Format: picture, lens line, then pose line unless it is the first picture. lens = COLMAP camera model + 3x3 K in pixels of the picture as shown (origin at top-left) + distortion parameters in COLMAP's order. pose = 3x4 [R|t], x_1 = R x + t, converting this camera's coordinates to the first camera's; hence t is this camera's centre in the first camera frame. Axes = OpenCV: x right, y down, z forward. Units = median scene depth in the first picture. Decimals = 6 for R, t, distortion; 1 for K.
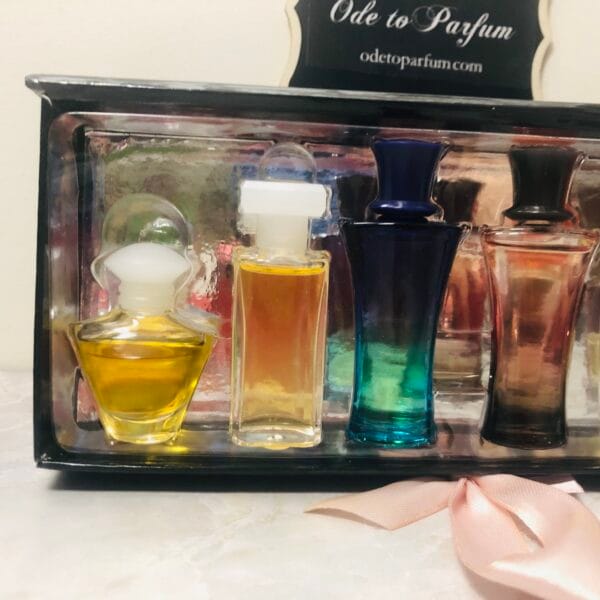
lens RADIAL K [[691.3, 0, 313.8], [0, 691.3, 310.0], [0, 0, 1]] dist [-0.022054, -0.006805]
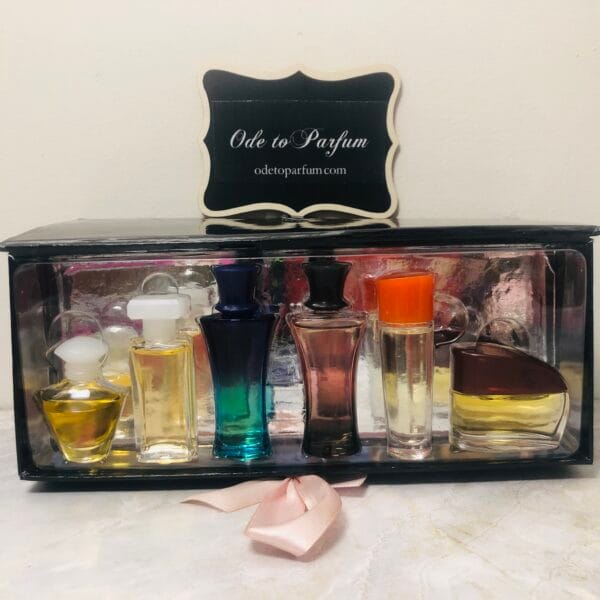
lens RADIAL K [[691.3, 0, 313.8], [0, 691.3, 310.0], [0, 0, 1]] dist [-0.022054, -0.006805]
pose [[0.992970, -0.056603, -0.103959, 0.312299], [0.057249, 0.998355, 0.003237, -0.090190], [0.103605, -0.009165, 0.994576, -0.355860]]
